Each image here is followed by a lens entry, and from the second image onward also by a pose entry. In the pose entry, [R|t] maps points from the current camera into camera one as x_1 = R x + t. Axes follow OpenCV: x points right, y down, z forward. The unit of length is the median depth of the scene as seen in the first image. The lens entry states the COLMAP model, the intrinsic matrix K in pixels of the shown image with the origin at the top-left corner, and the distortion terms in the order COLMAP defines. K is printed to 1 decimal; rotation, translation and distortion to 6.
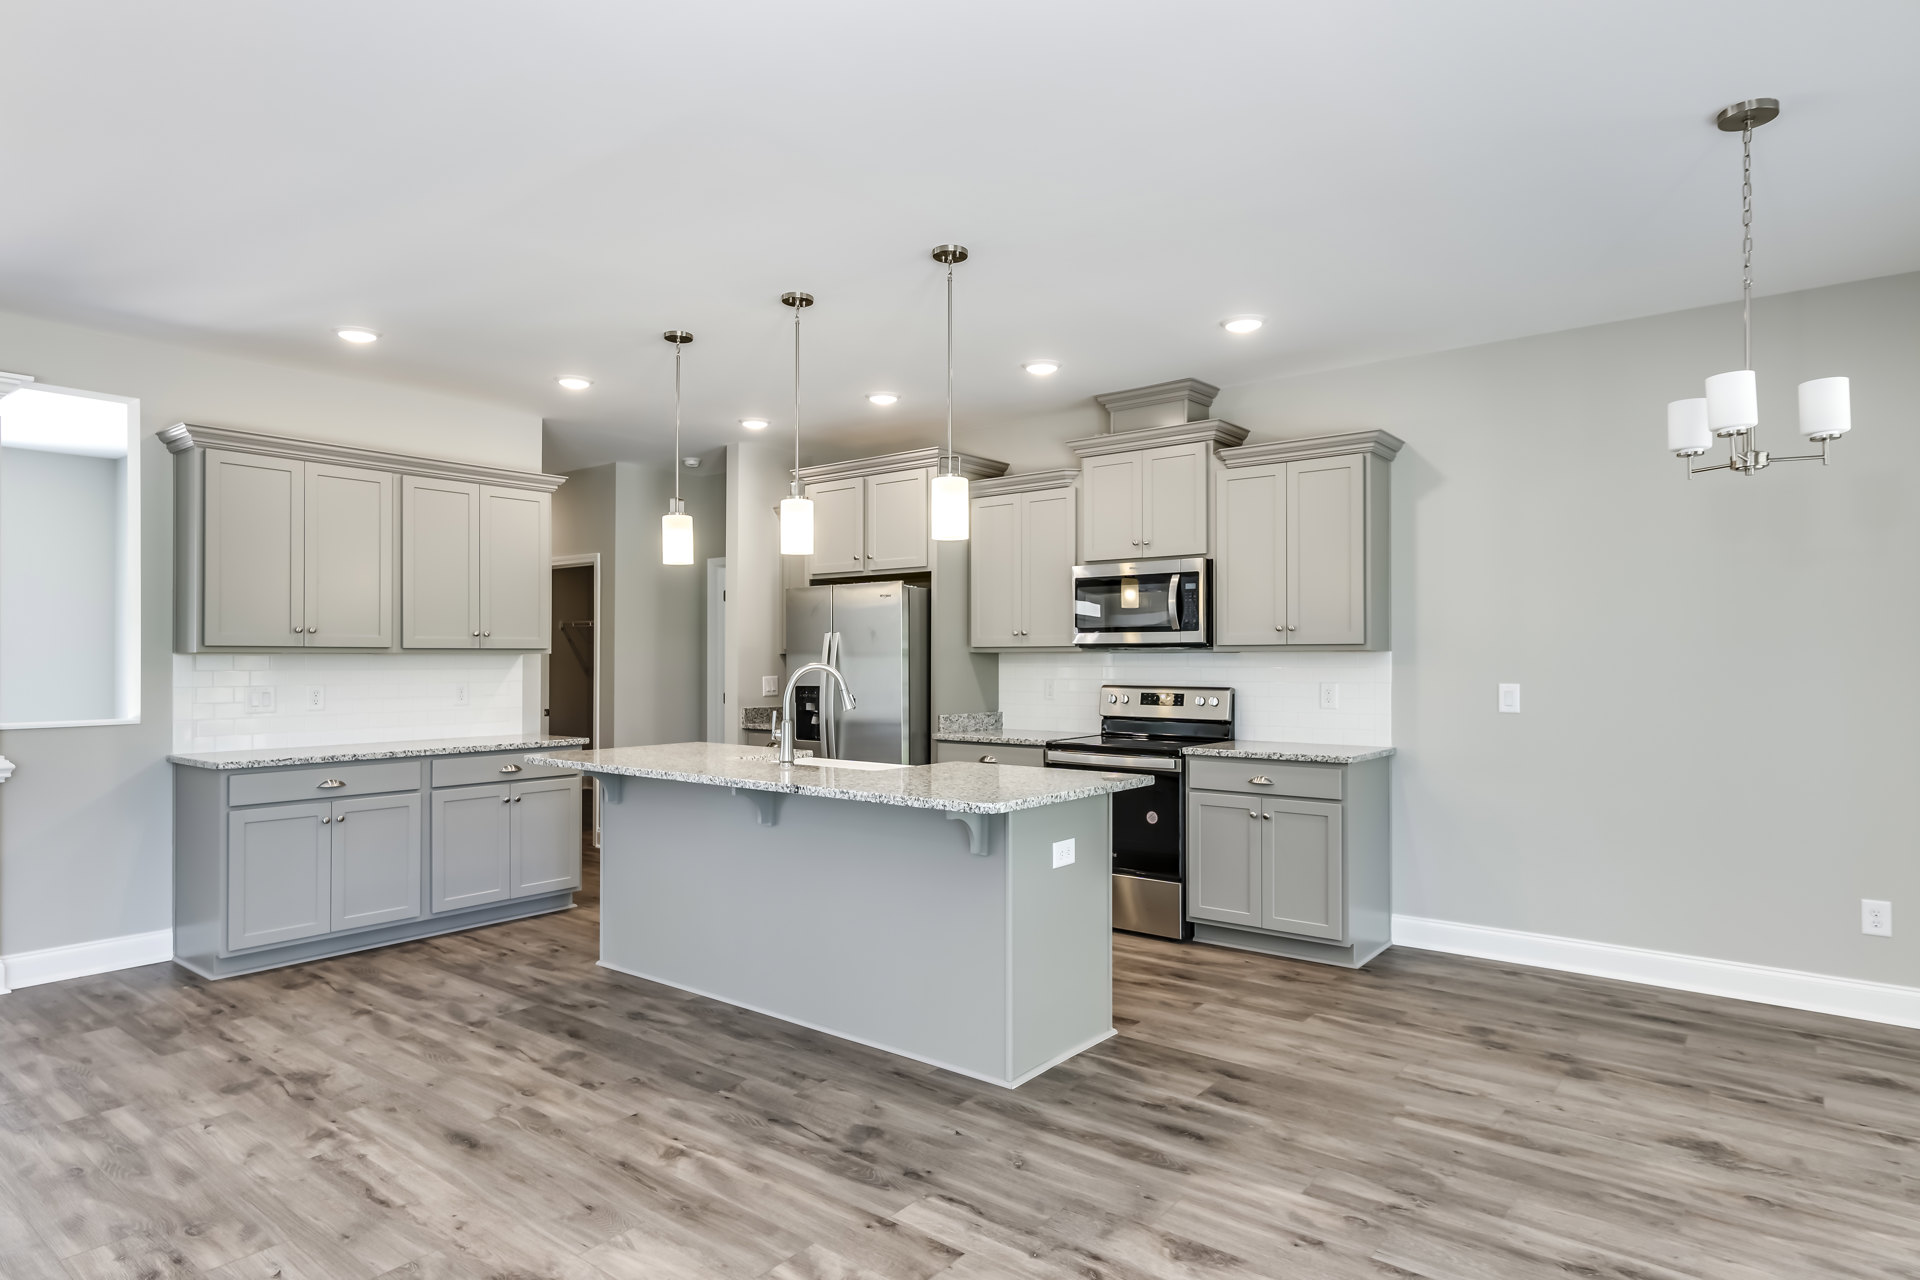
lens RADIAL K [[1082.2, 0, 957.2], [0, 1082.2, 647.5], [0, 0, 1]] dist [0.001284, 0.002012]
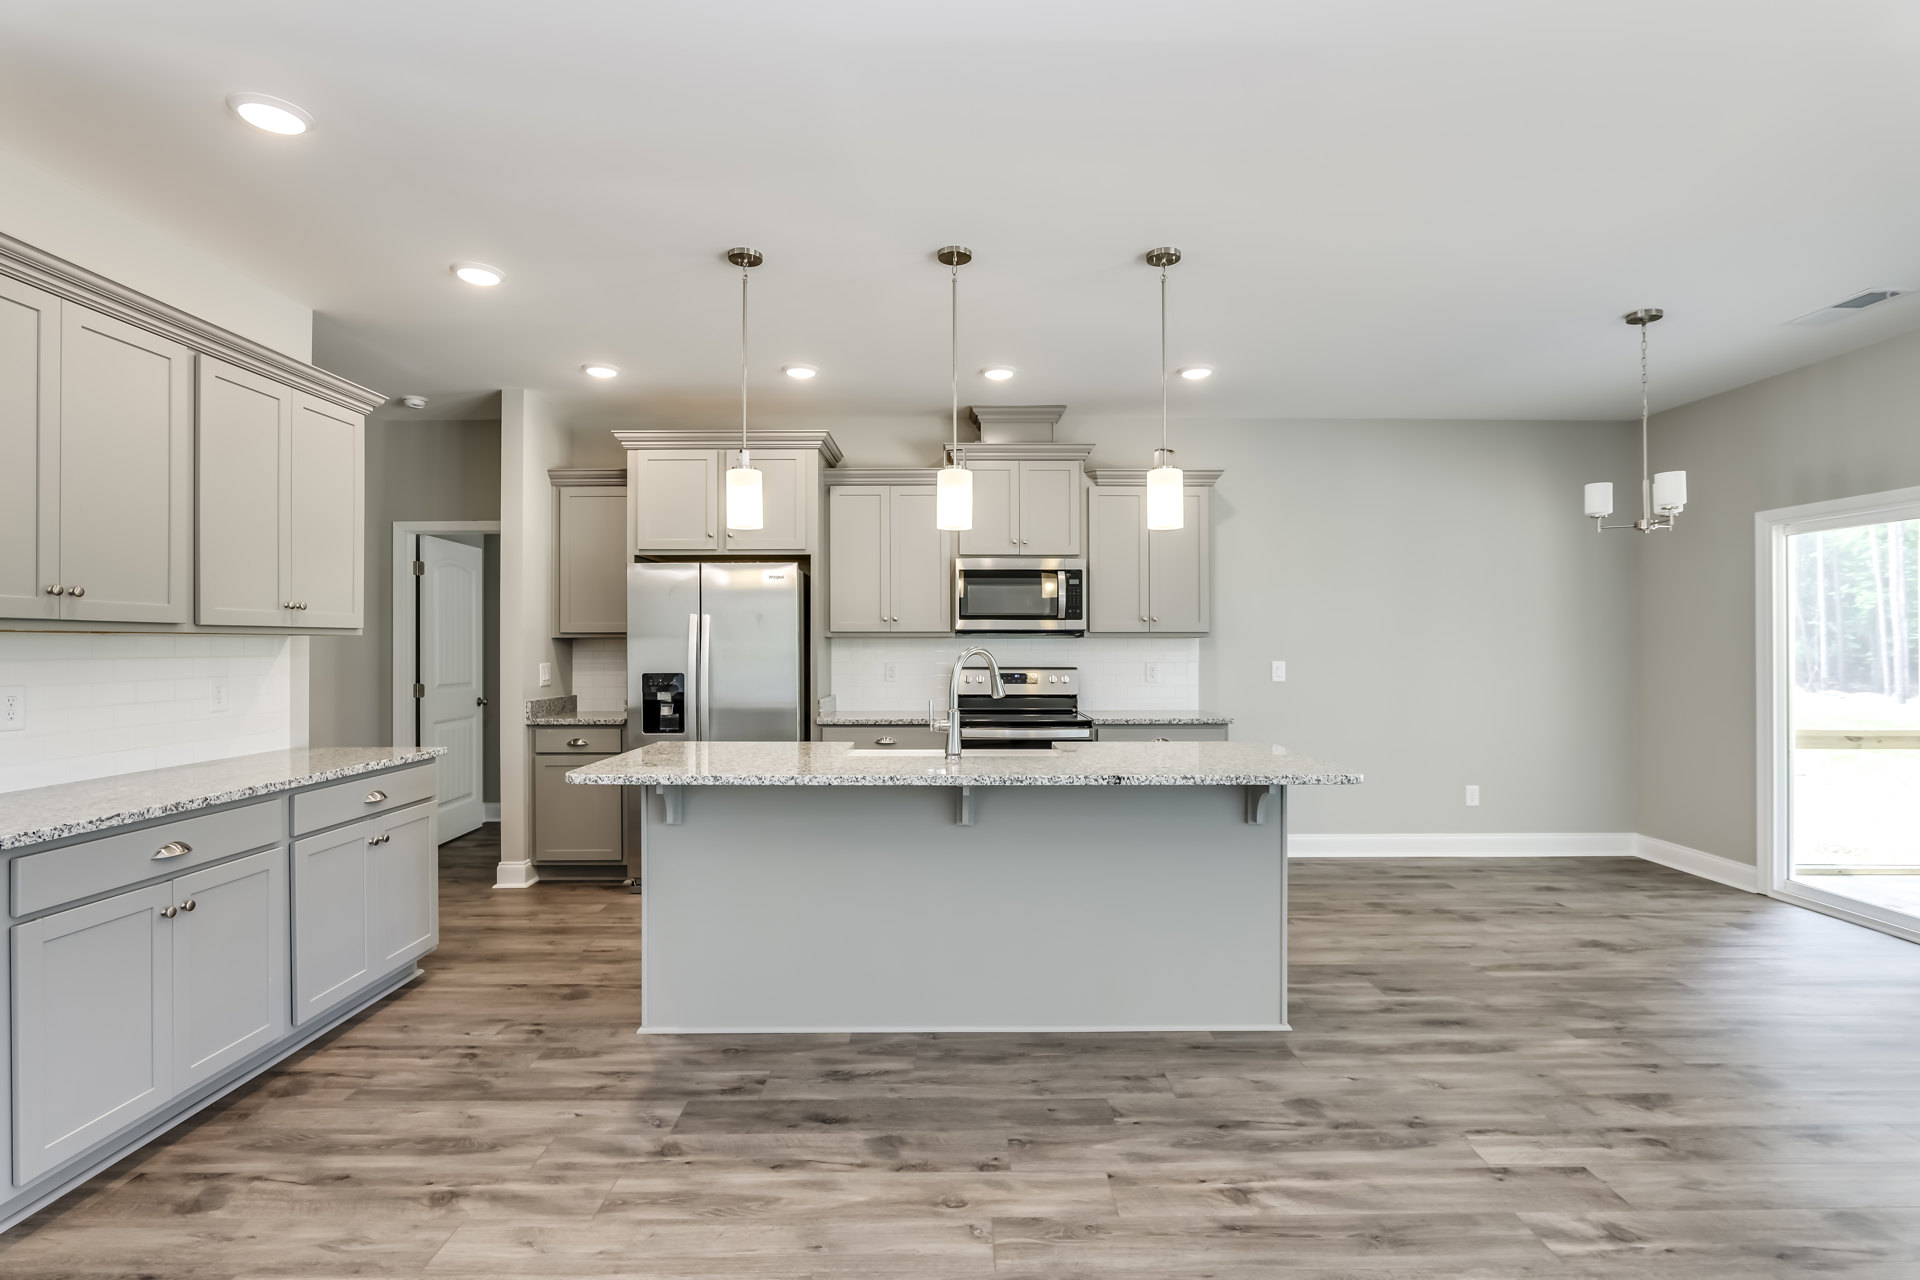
lens RADIAL K [[897.8, 0, 957.4], [0, 897.8, 639.9], [0, 0, 1]] dist [-0.018002, 0.003224]
pose [[0.779478, 0.003745, 0.626418, -0.534428], [-0.007121, 0.999970, 0.002883, 0.005187], [-0.626389, -0.006708, 0.779482, 0.340282]]
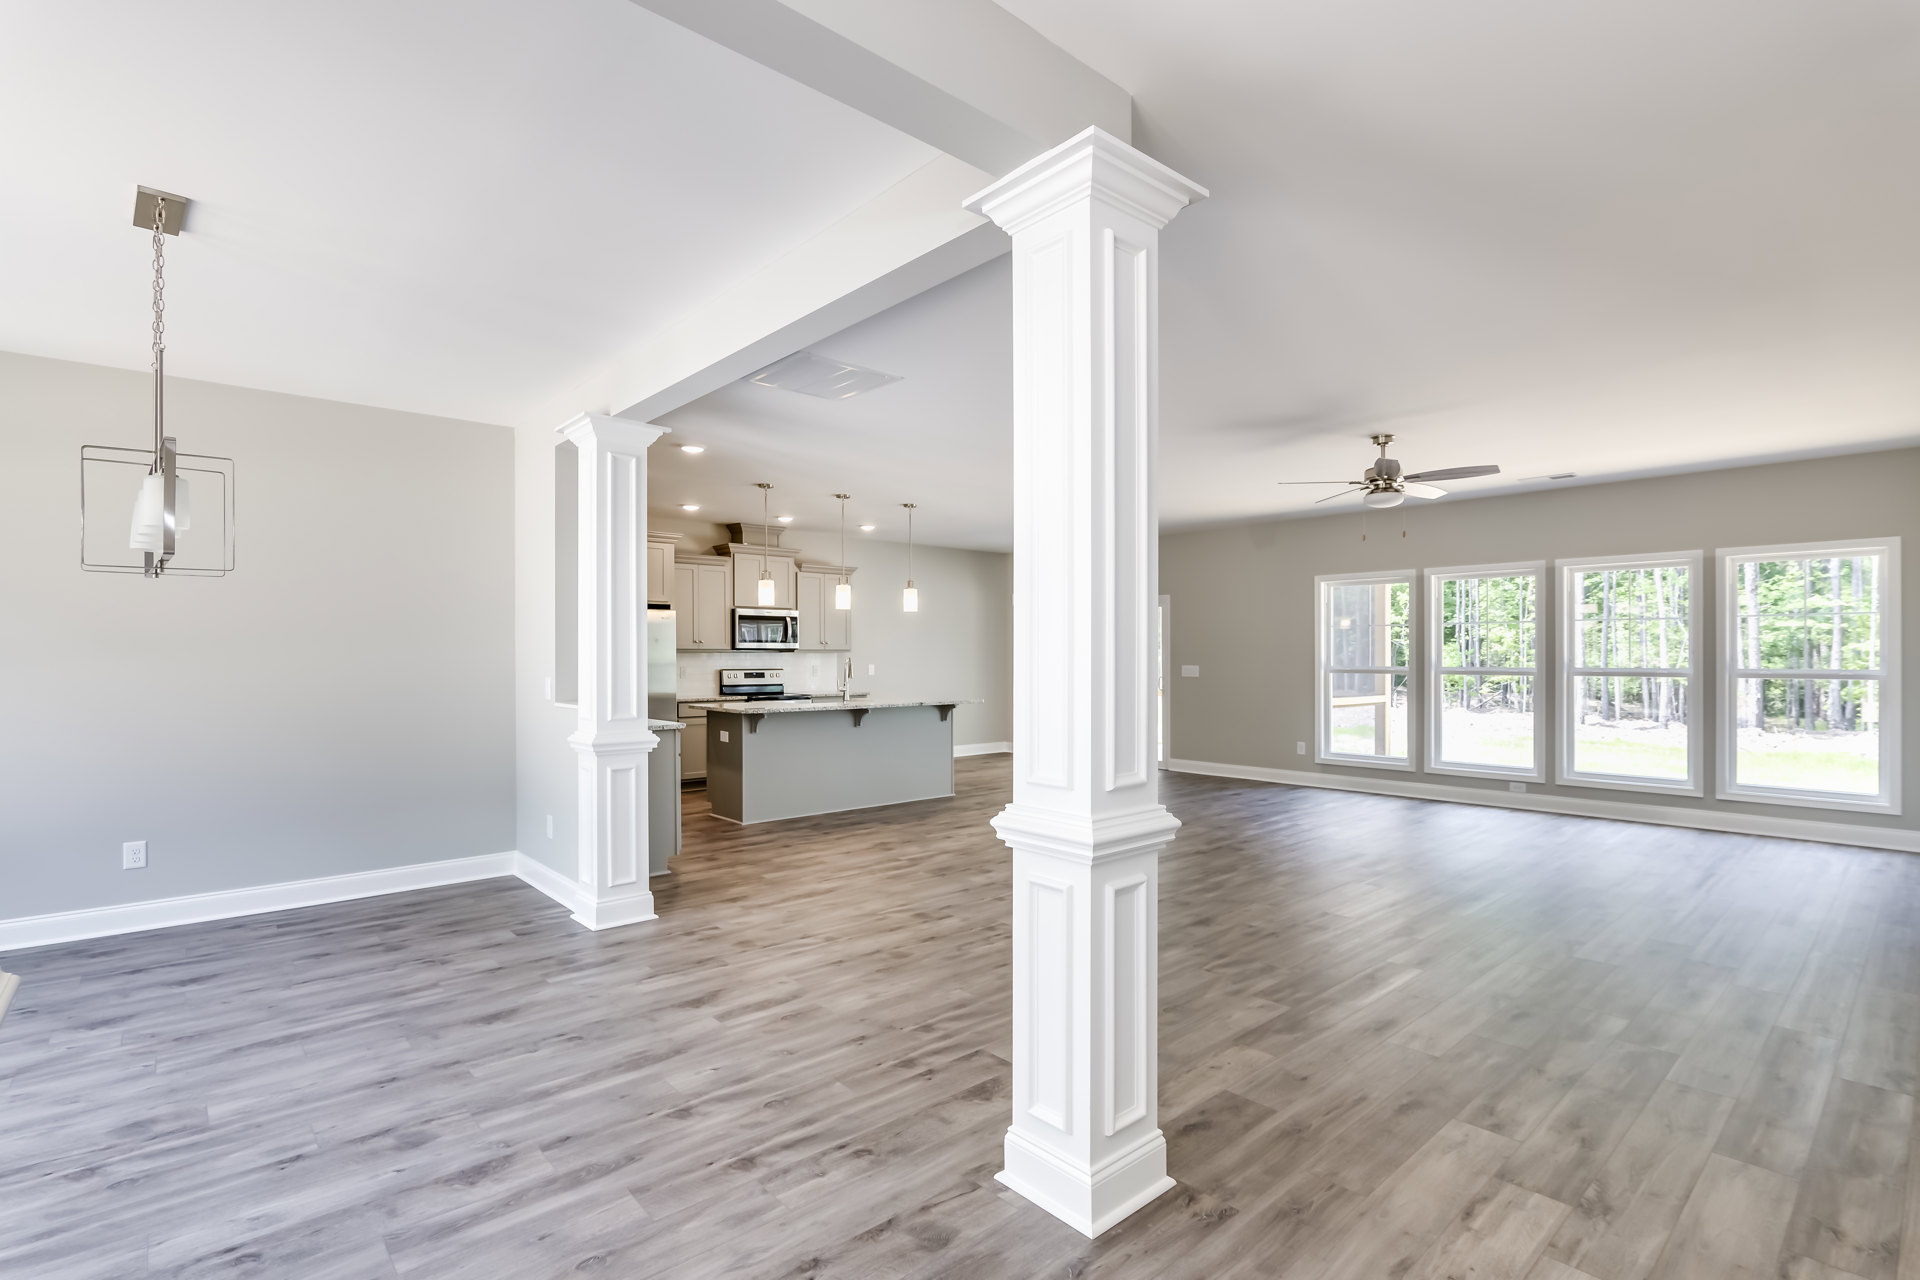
lens RADIAL K [[897.8, 0, 980.0], [0, 897.8, 652.1], [0, 0, 1]] dist [-0.018002, 0.003224]
pose [[0.164059, 0.003008, 0.986446, -1.655979], [-0.010155, 0.999948, -0.001361, 0.002506], [-0.986398, -0.009794, 0.164081, 0.343693]]
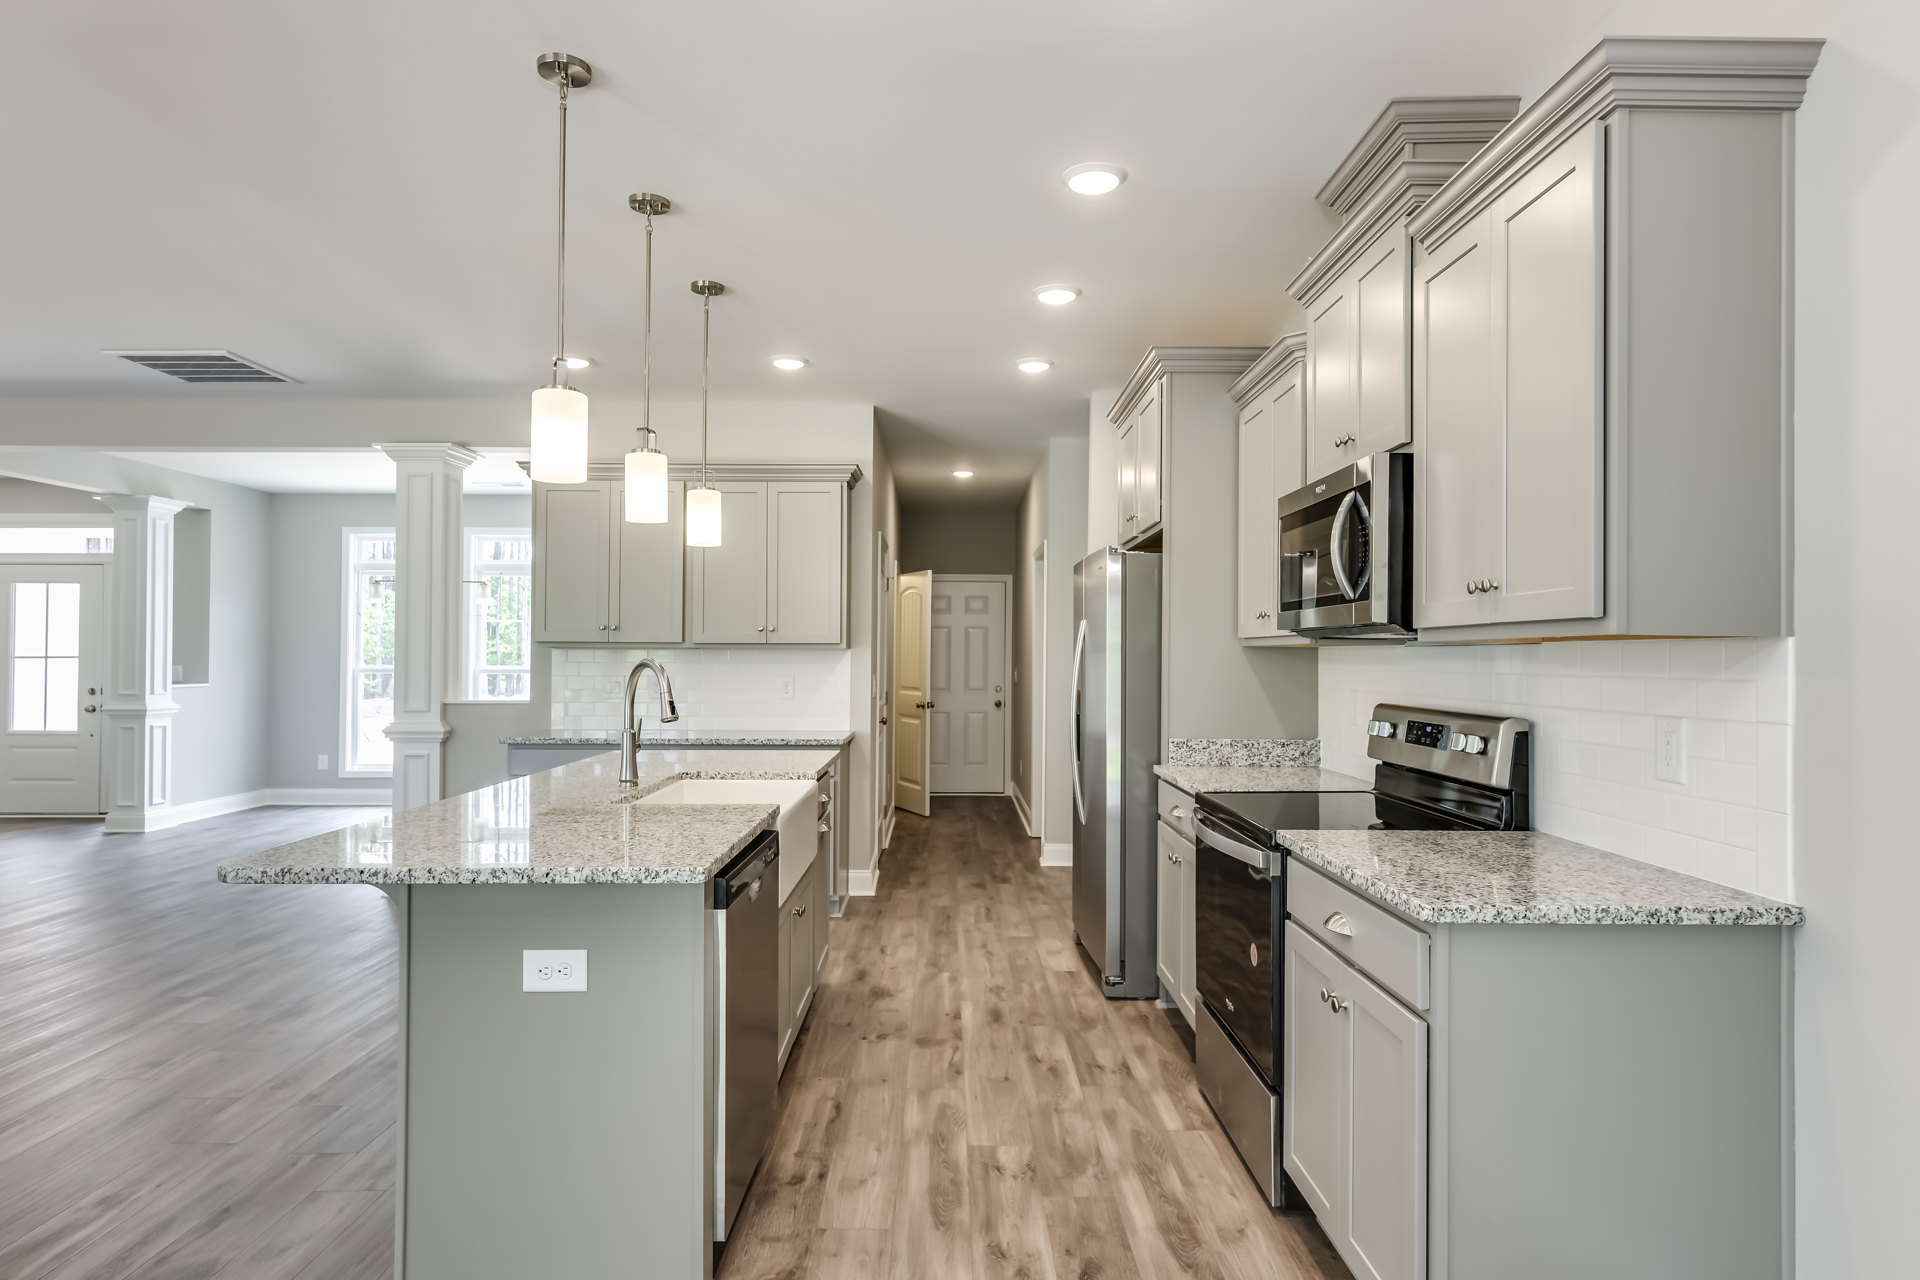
lens RADIAL K [[1082.2, 0, 960.1], [0, 1082.2, 640.4], [0, 0, 1]] dist [0.001284, 0.002012]
pose [[0.631161, -0.006129, -0.775627, 0.523500], [0.003448, 0.999981, -0.005096, 0.005290], [0.775644, 0.000542, 0.631170, 0.576659]]
